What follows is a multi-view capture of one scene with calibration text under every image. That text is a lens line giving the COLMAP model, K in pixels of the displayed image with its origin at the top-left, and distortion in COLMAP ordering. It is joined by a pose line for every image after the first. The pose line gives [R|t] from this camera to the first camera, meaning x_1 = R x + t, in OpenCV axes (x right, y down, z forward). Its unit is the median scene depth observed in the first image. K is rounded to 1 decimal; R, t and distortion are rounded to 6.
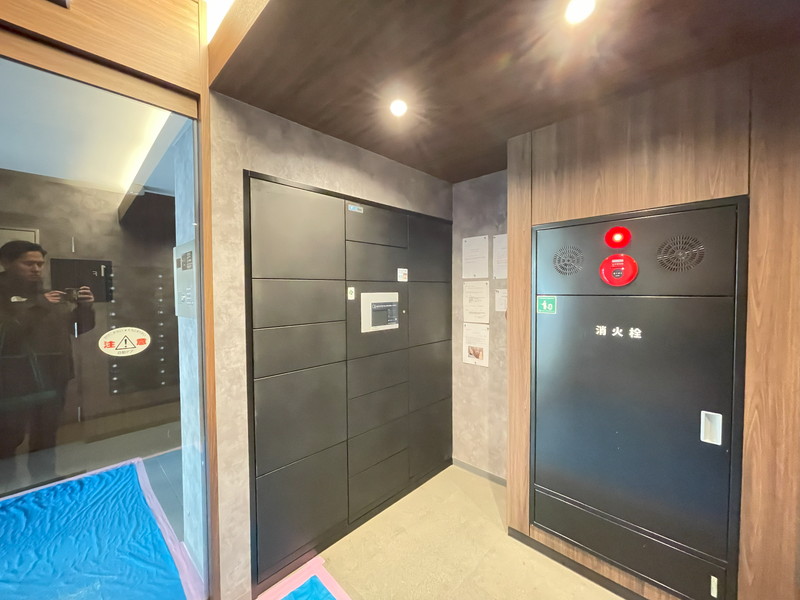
lens RADIAL K [[323.3, 0, 400.0], [0, 323.3, 300.0], [0, 0, 1]] dist [-0.003204, 0.000110]
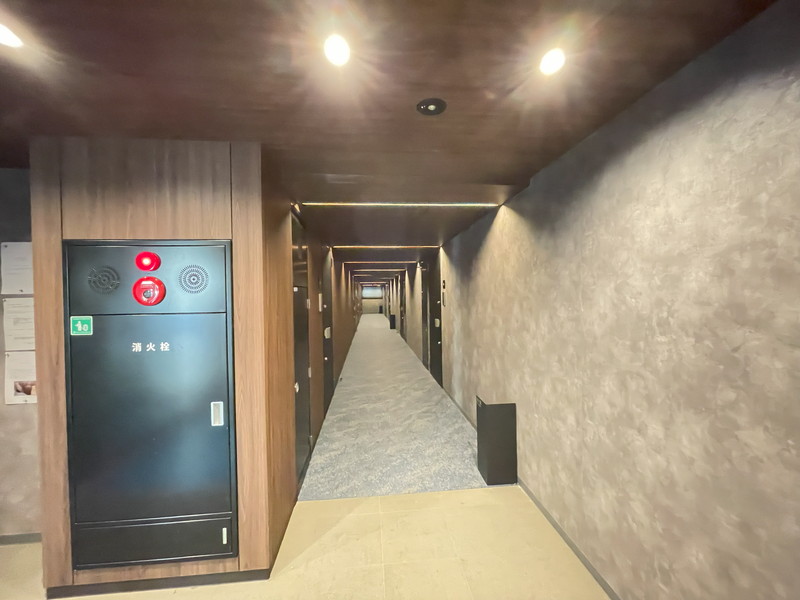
lens RADIAL K [[323.3, 0, 400.0], [0, 323.3, 300.0], [0, 0, 1]] dist [-0.003204, 0.000110]
pose [[0.651709, -0.012937, 0.758359, 0.341182], [0.035422, 0.999283, -0.013393, -0.014217], [-0.757642, 0.035591, 0.651700, -0.312737]]
